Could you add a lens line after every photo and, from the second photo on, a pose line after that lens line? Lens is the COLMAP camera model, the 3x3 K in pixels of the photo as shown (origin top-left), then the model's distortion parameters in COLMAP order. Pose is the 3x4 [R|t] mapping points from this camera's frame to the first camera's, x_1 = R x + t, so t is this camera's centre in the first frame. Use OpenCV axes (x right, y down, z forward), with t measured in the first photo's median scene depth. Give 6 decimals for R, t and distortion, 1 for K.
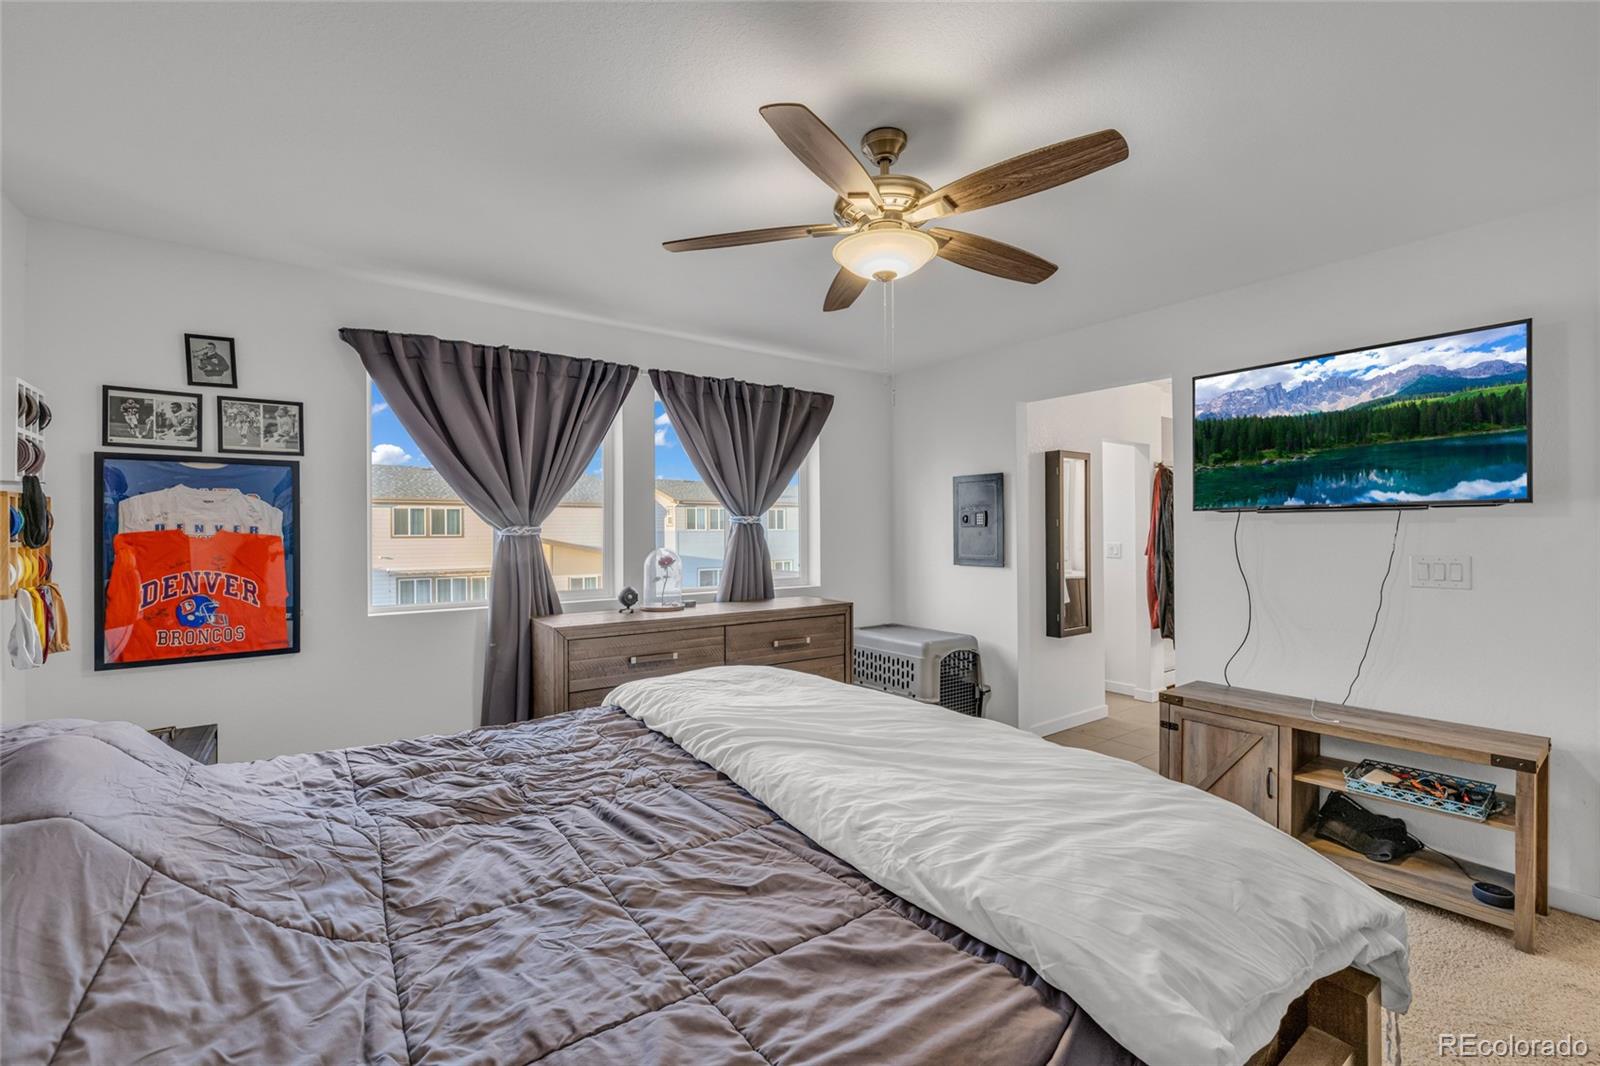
lens RADIAL K [[668.5, 0, 802.6], [0, 668.5, 530.4], [0, 0, 1]] dist [0.000800, 0.000703]
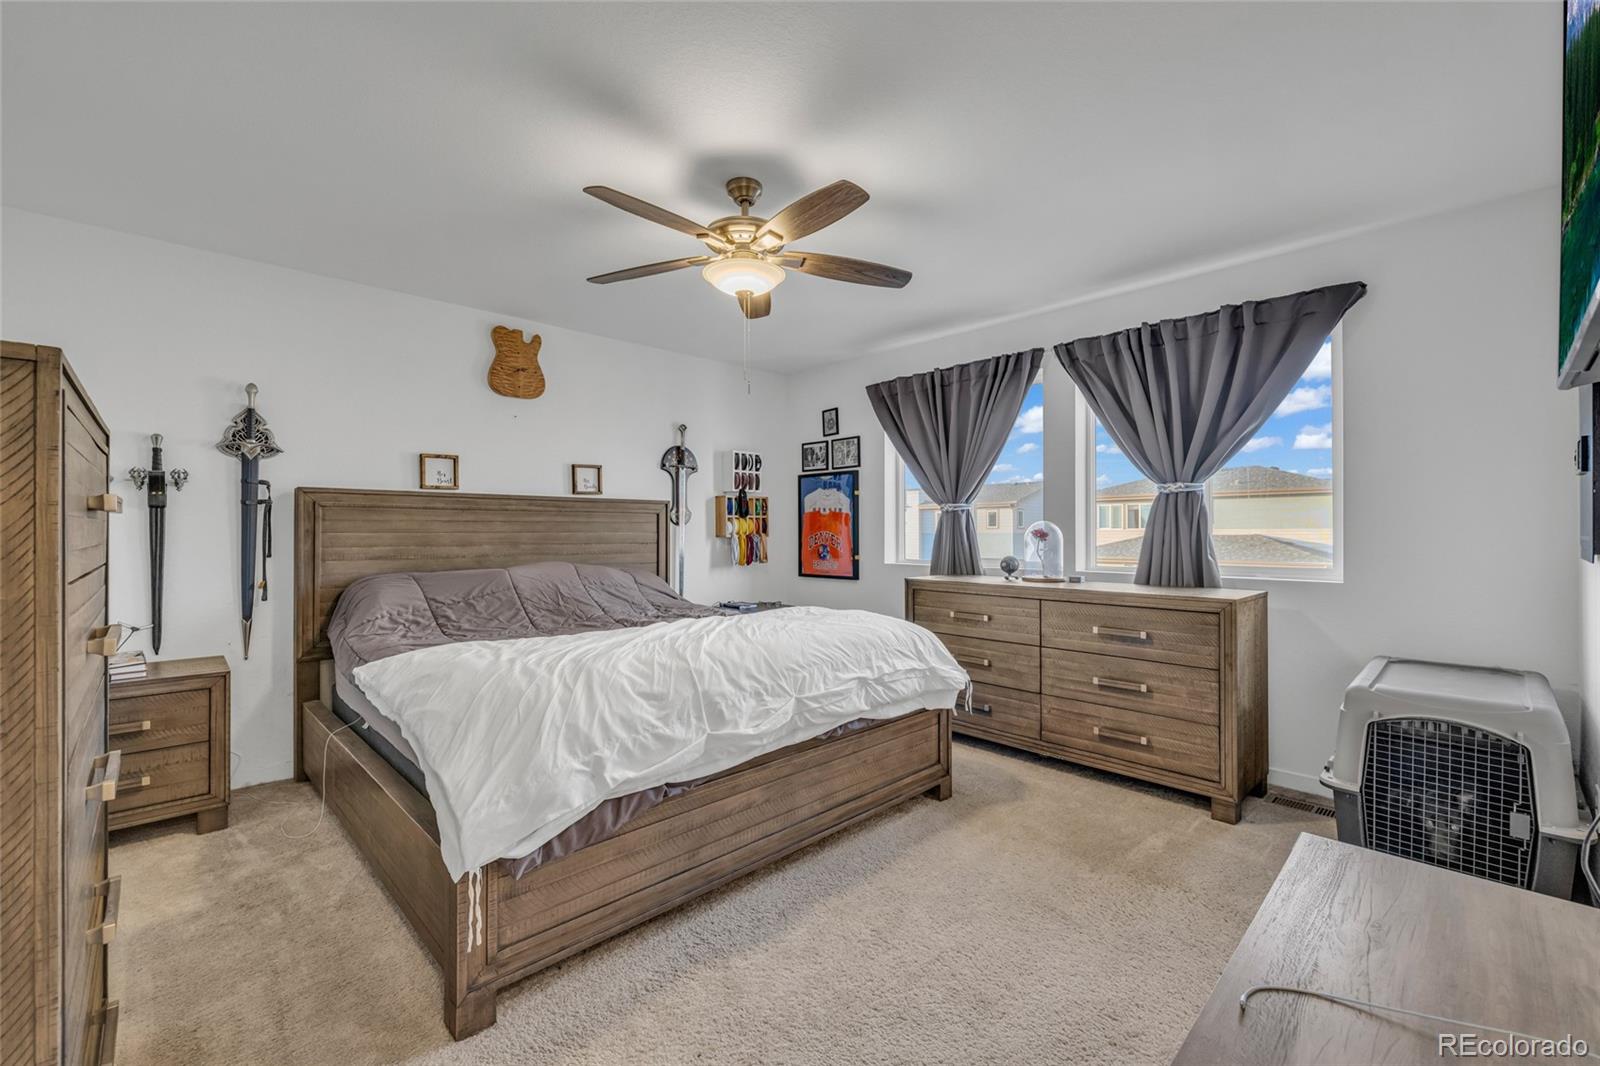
lens RADIAL K [[668.5, 0, 802.6], [0, 668.5, 530.4], [0, 0, 1]] dist [0.000800, 0.000703]
pose [[0.135492, 0.018749, -0.990601, 0.905206], [0.021870, 0.999521, 0.021909, 0.011283], [0.990537, -0.024633, 0.135017, 0.593458]]
